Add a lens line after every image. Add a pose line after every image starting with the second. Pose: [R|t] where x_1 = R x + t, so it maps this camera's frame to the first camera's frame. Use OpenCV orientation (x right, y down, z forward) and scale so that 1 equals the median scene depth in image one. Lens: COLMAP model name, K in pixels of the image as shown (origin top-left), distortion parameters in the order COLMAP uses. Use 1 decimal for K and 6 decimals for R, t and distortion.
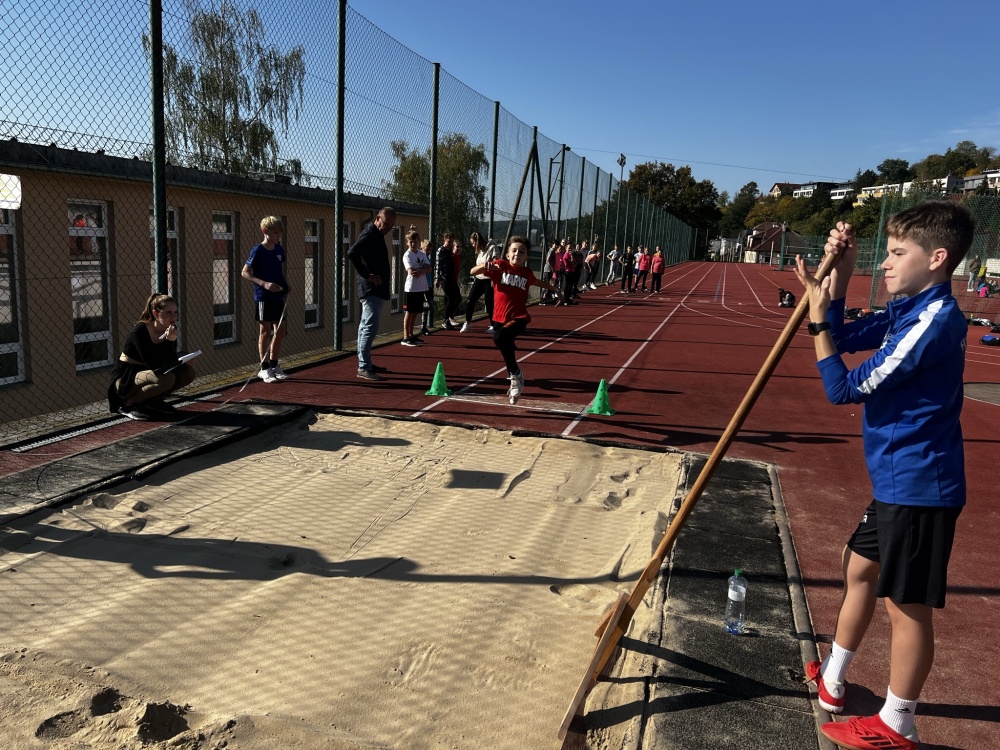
lens RADIAL K [[802.1, 0, 500.0], [0, 802.1, 375.0], [0, 0, 1]] dist [-0.009163, -0.005425]
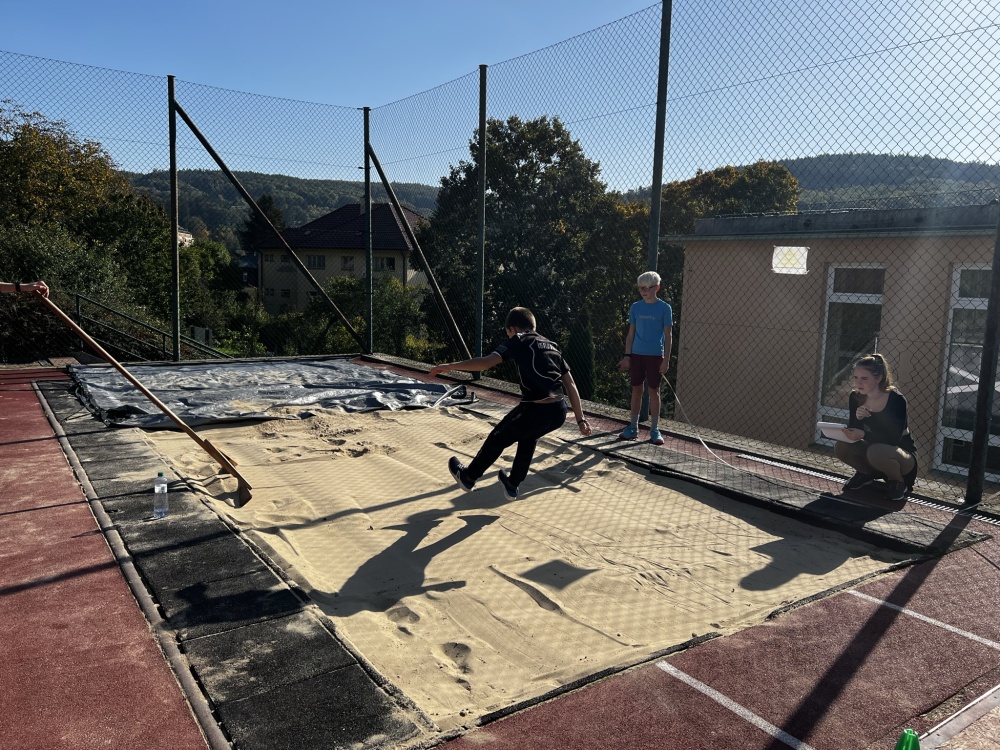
lens RADIAL K [[764.8, 0, 500.0], [0, 764.8, 375.0], [0, 0, 1]] dist [-0.005609, 0.068970]
pose [[-0.641114, 0.038025, -0.766503, 0.115284], [-0.189028, 0.960177, 0.205738, -0.040521], [0.743802, 0.276792, -0.608395, 0.269351]]
